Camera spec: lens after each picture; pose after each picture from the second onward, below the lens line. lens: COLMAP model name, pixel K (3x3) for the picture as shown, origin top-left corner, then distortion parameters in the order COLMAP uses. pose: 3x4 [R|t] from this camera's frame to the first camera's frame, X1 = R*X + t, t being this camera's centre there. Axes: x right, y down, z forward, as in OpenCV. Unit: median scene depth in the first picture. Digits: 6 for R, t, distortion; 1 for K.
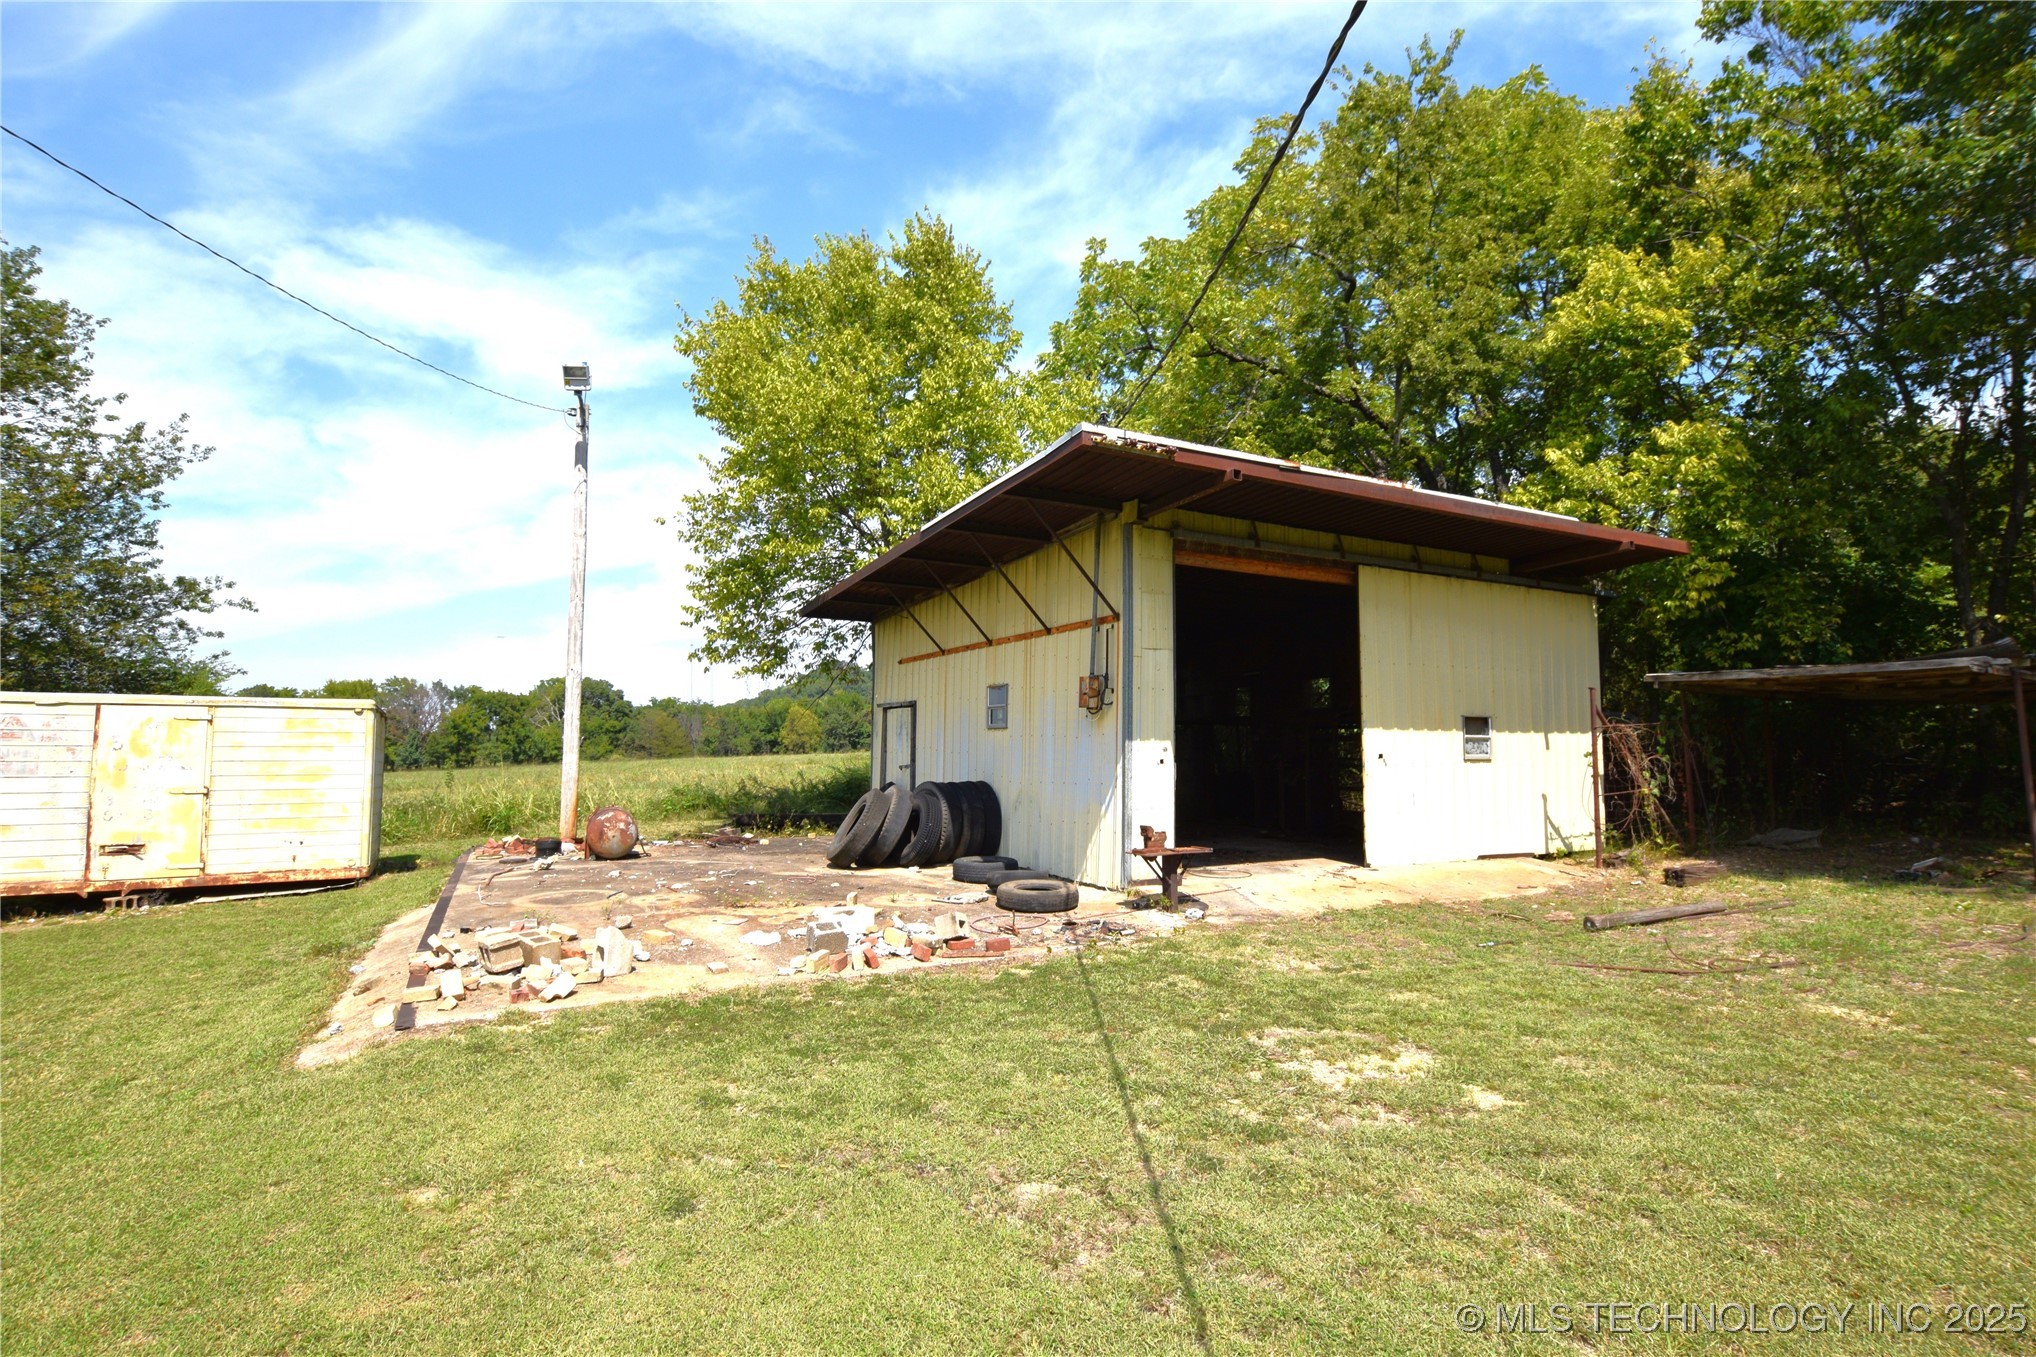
lens RADIAL K [[965.2, 0, 1018.2], [0, 965.2, 687.3], [0, 0, 1]] dist [-0.029177, -0.001066]
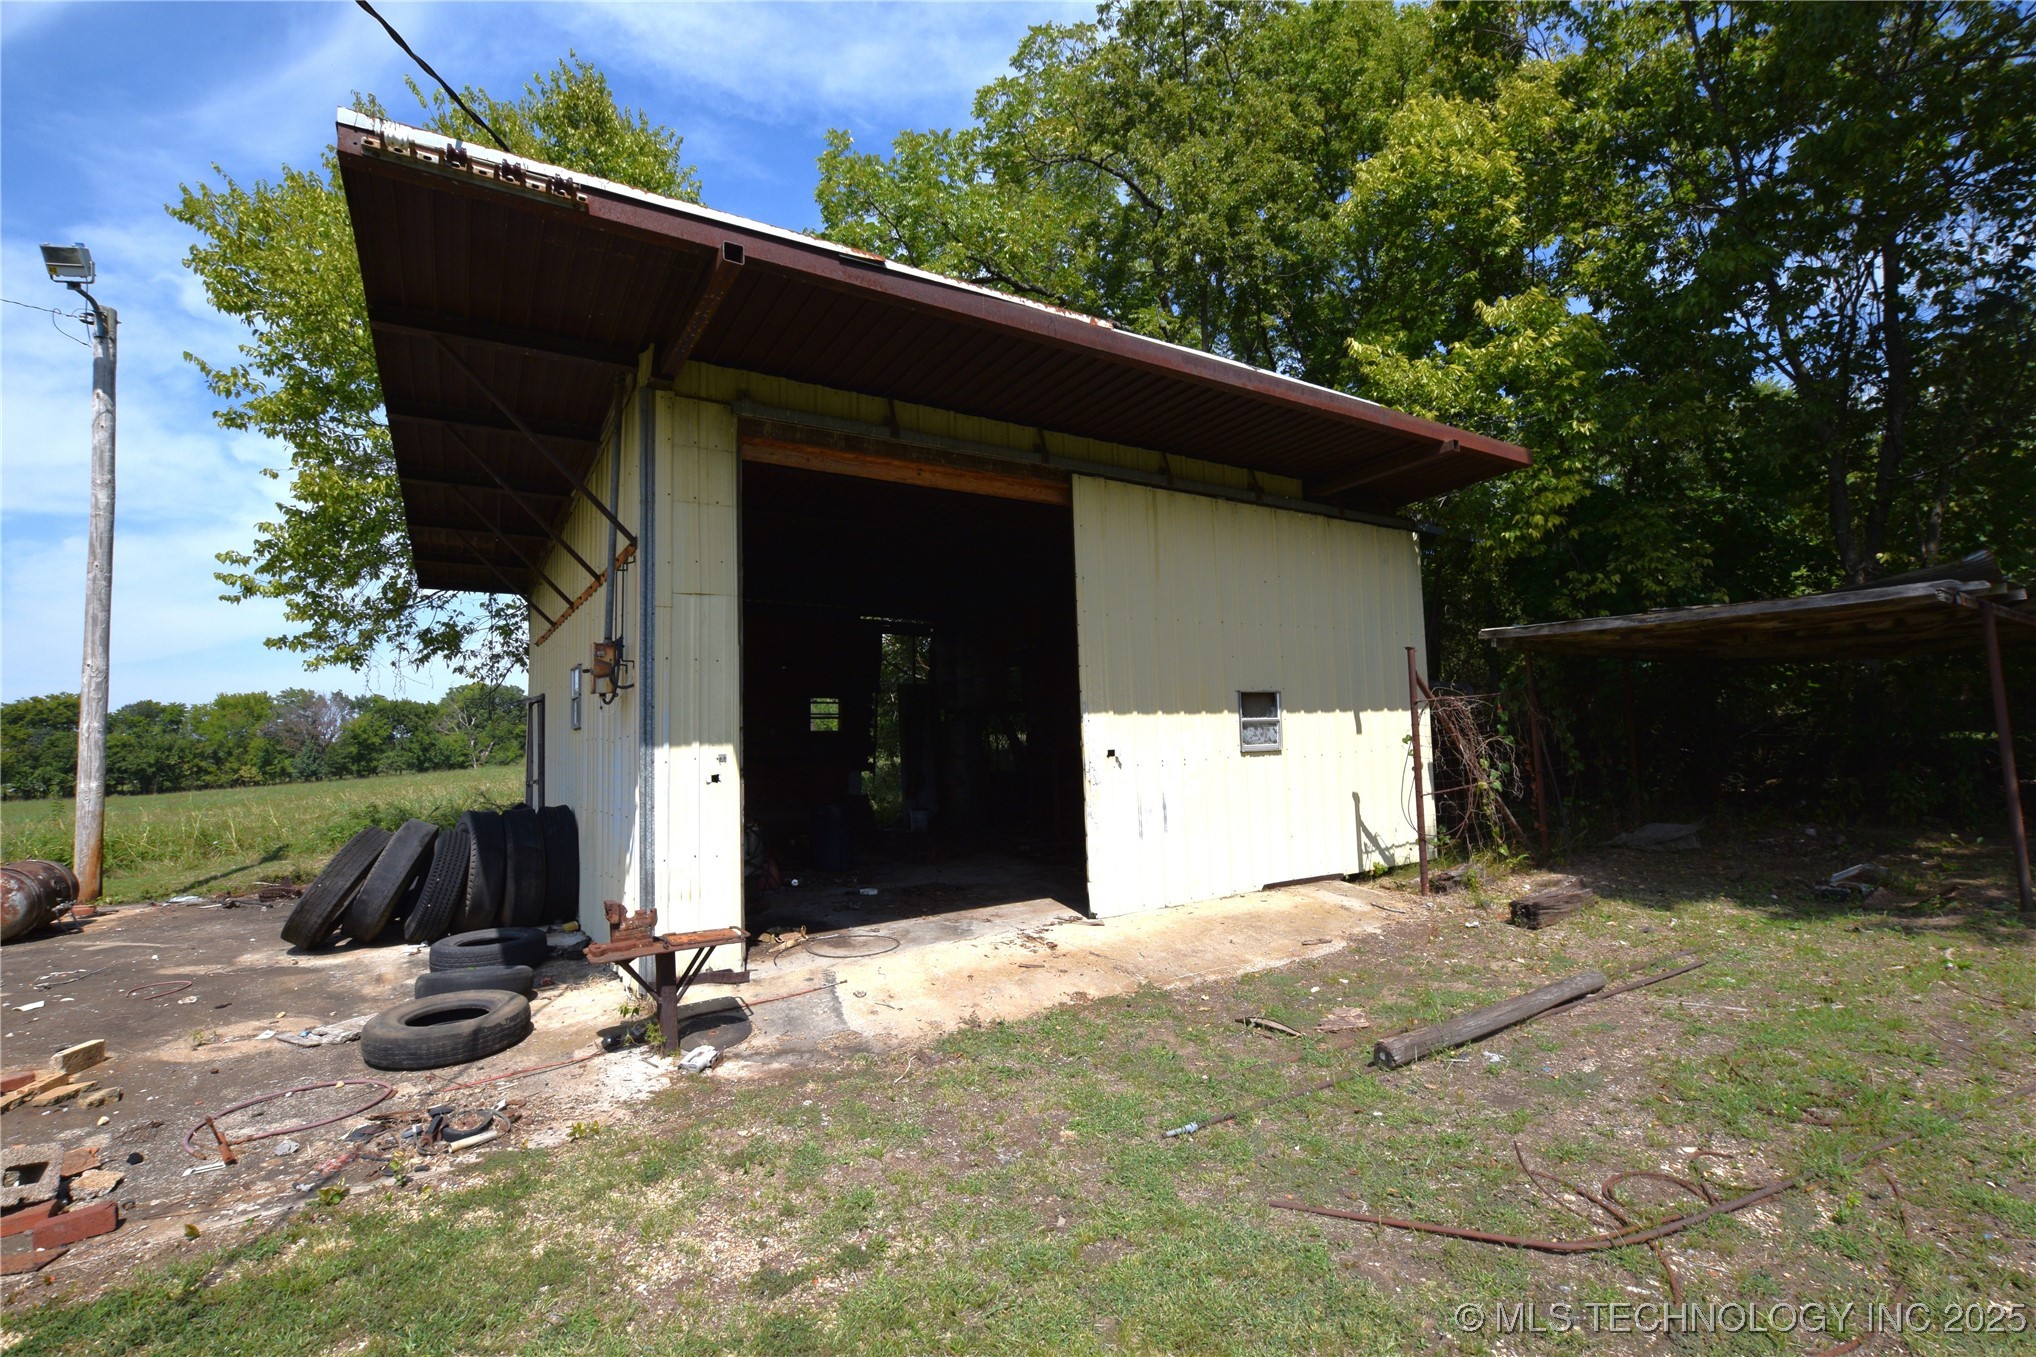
lens RADIAL K [[895.4, 0, 1023.2], [0, 895.4, 685.0], [0, 0, 1]] dist [-0.031994, 0.001163]
pose [[0.994924, -0.028699, 0.096453, 0.235482], [0.028193, 0.999581, 0.006600, 0.015901], [-0.096602, -0.003847, 0.995316, 0.344431]]
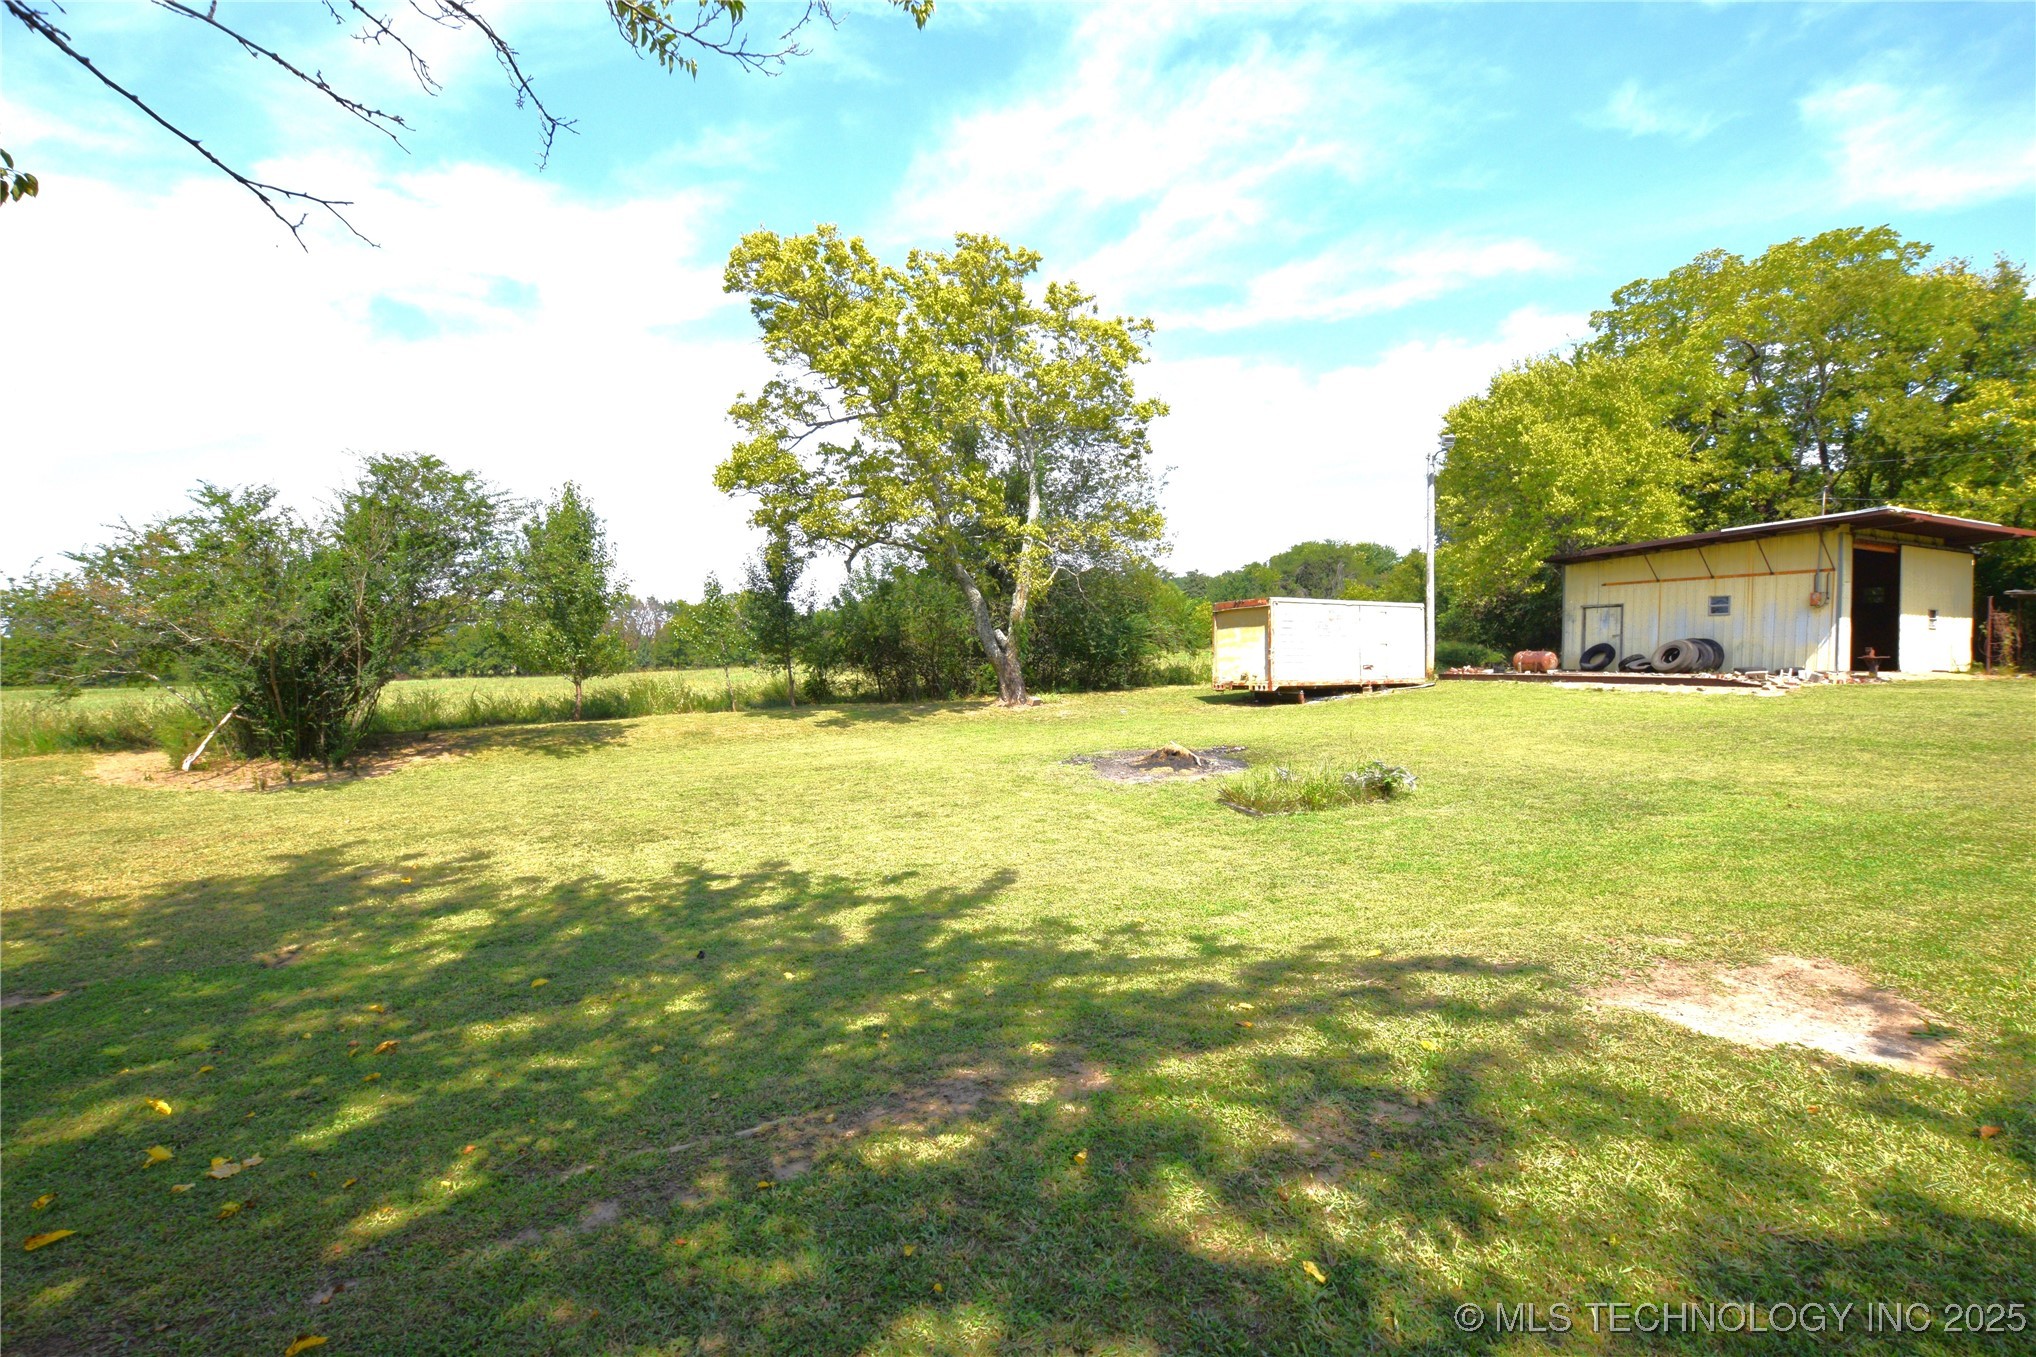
lens RADIAL K [[895.4, 0, 1023.2], [0, 895.4, 685.0], [0, 0, 1]] dist [-0.031994, 0.001163]
pose [[0.998683, 0.000105, -0.051311, -1.574270], [0.004772, 0.995474, 0.094911, 0.002915], [0.051088, -0.095031, 0.994163, -1.170230]]
